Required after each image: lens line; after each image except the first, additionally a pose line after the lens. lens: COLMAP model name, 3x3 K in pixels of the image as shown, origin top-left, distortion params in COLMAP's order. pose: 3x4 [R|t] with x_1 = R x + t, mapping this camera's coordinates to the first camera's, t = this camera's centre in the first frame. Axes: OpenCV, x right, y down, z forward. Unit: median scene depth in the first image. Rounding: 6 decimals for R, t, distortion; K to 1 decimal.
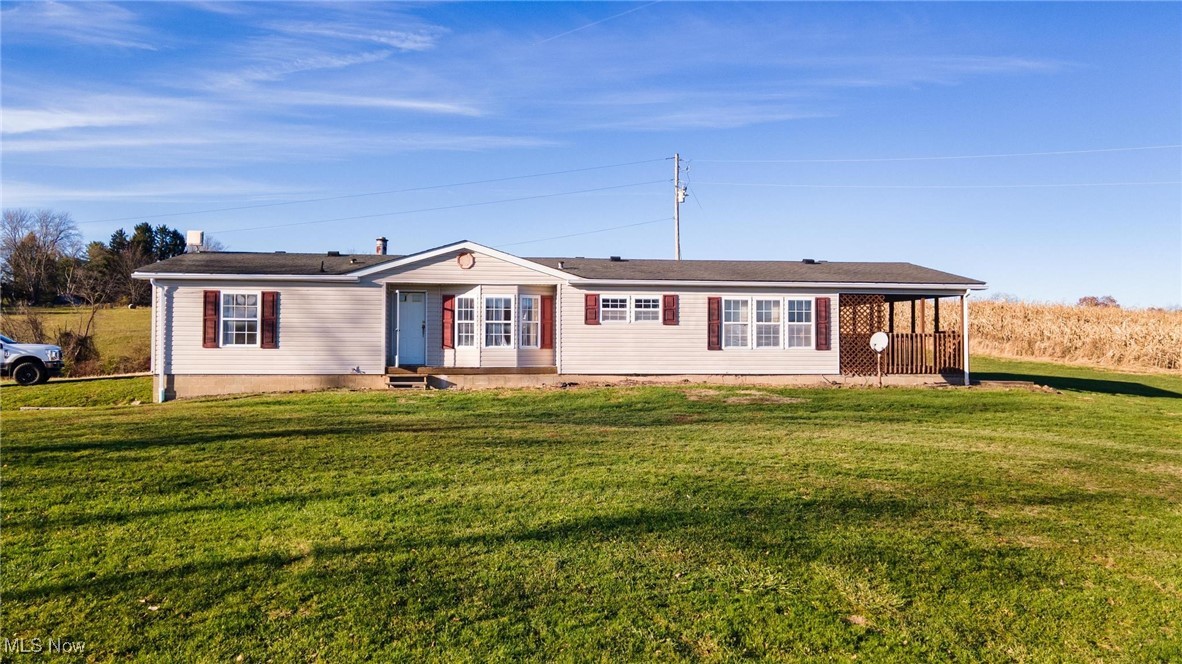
lens RADIAL K [[865.9, 0, 591.0], [0, 865.9, 332.0], [0, 0, 1]] dist [0.042364, -0.002316]
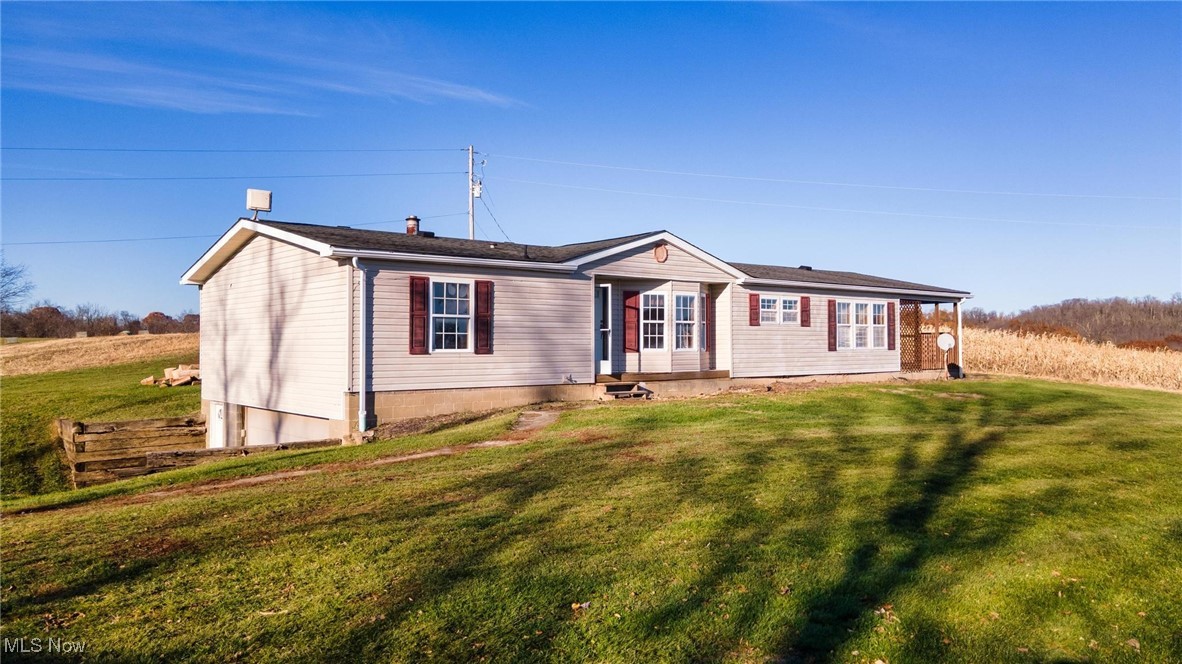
lens RADIAL K [[865.9, 0, 591.0], [0, 865.9, 332.0], [0, 0, 1]] dist [0.042364, -0.002316]
pose [[0.841855, 0.001675, 0.539702, -0.673375], [-0.000485, 0.999997, -0.002346, 0.000917], [-0.539704, 0.001713, 0.841853, 0.286881]]
